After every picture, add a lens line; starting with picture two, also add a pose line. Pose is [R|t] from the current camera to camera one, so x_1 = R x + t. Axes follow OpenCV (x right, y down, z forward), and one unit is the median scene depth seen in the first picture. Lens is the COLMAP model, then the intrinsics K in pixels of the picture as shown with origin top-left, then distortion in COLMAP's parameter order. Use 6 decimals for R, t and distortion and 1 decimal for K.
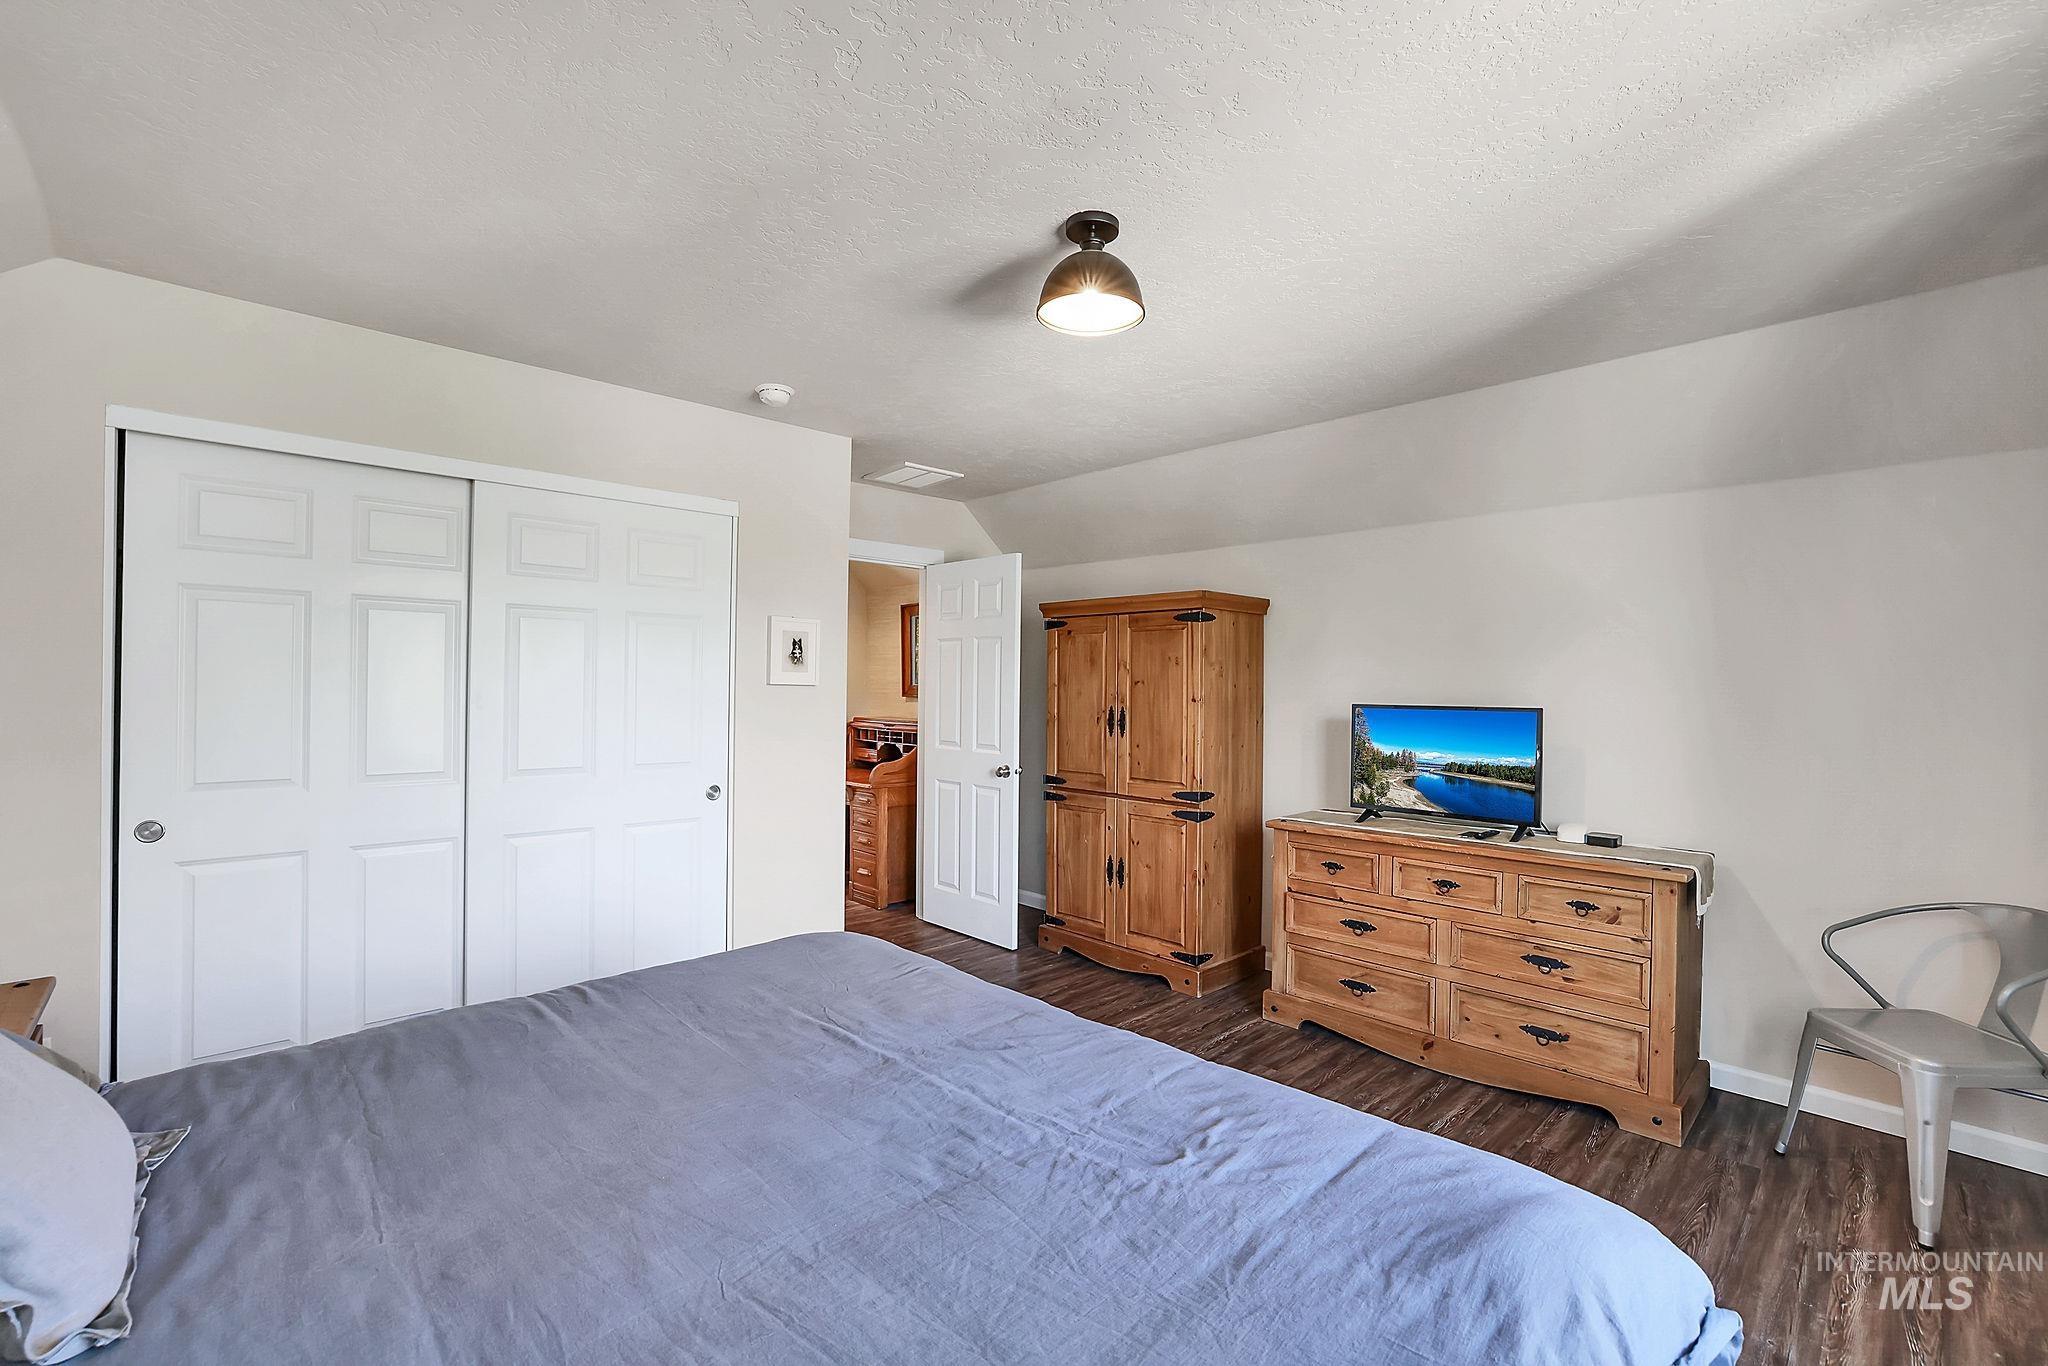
lens RADIAL K [[890.1, 0, 1037.5], [0, 890.1, 684.5], [0, 0, 1]] dist [-0.001496, -0.000073]
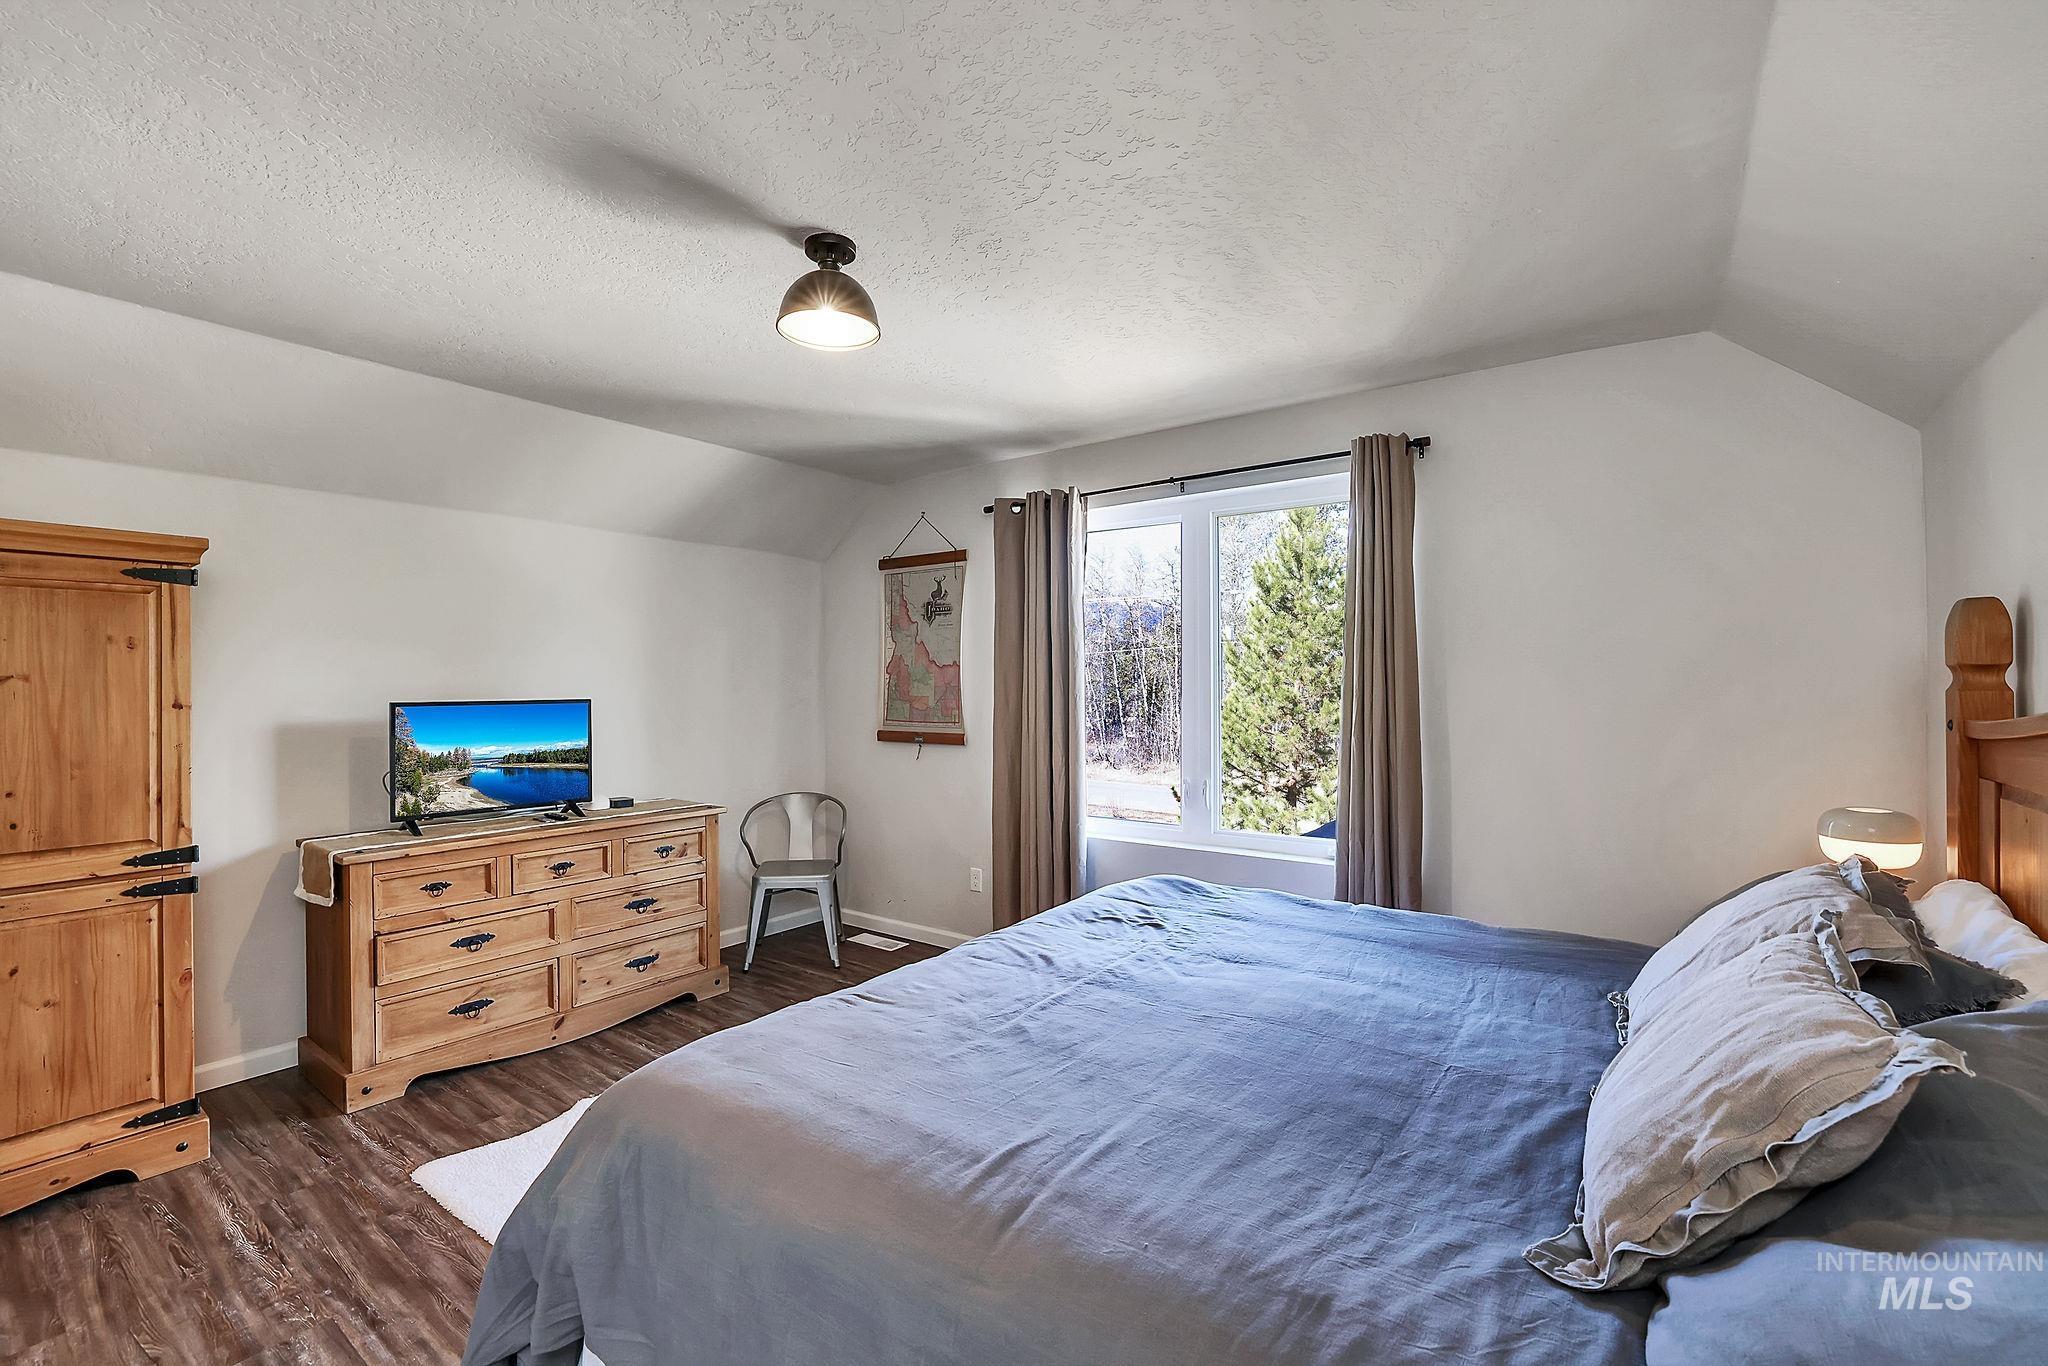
lens RADIAL K [[880.0, 0, 1024.0], [0, 880.0, 683.0], [0, 0, 1]] dist [-0.051311, 0.020910]
pose [[-0.126616, -0.012430, 0.991874, -0.584654], [0.011174, 0.999840, 0.013957, -0.000641], [-0.991889, 0.012851, -0.126457, 0.541400]]
